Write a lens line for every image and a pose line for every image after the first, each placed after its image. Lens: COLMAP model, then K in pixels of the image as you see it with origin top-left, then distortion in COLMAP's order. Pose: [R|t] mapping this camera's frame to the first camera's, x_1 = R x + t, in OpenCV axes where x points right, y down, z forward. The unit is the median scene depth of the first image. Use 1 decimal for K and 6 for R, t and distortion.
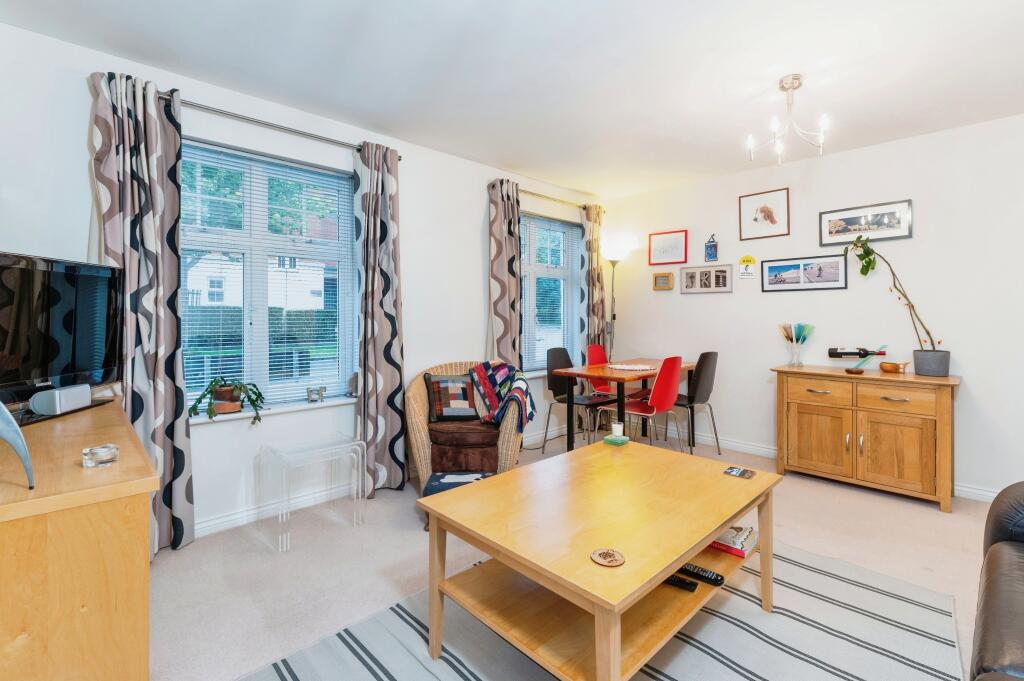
lens RADIAL K [[466.9, 0, 509.3], [0, 466.9, 334.2], [0, 0, 1]] dist [-0.001385, -0.000435]
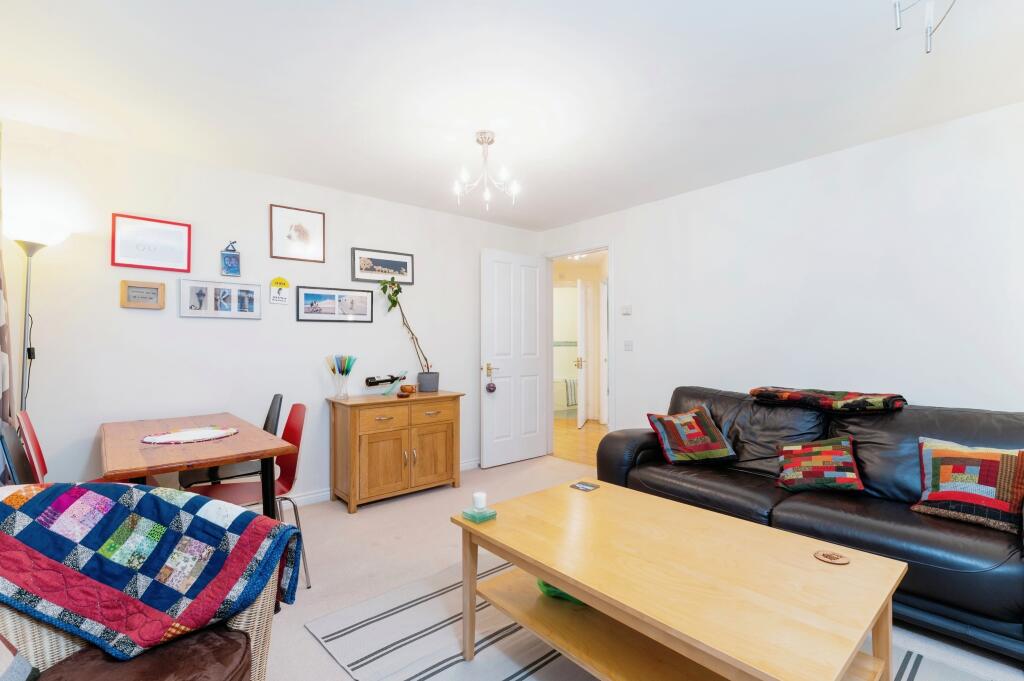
lens RADIAL K [[459.7, 0, 511.4], [0, 459.7, 351.7], [0, 0, 1]] dist [-0.000636, 0.000019]
pose [[0.048240, -0.015211, 0.998720, -0.321995], [0.051069, 0.998614, 0.012743, -0.024012], [-0.997529, 0.050389, 0.048950, 0.582433]]
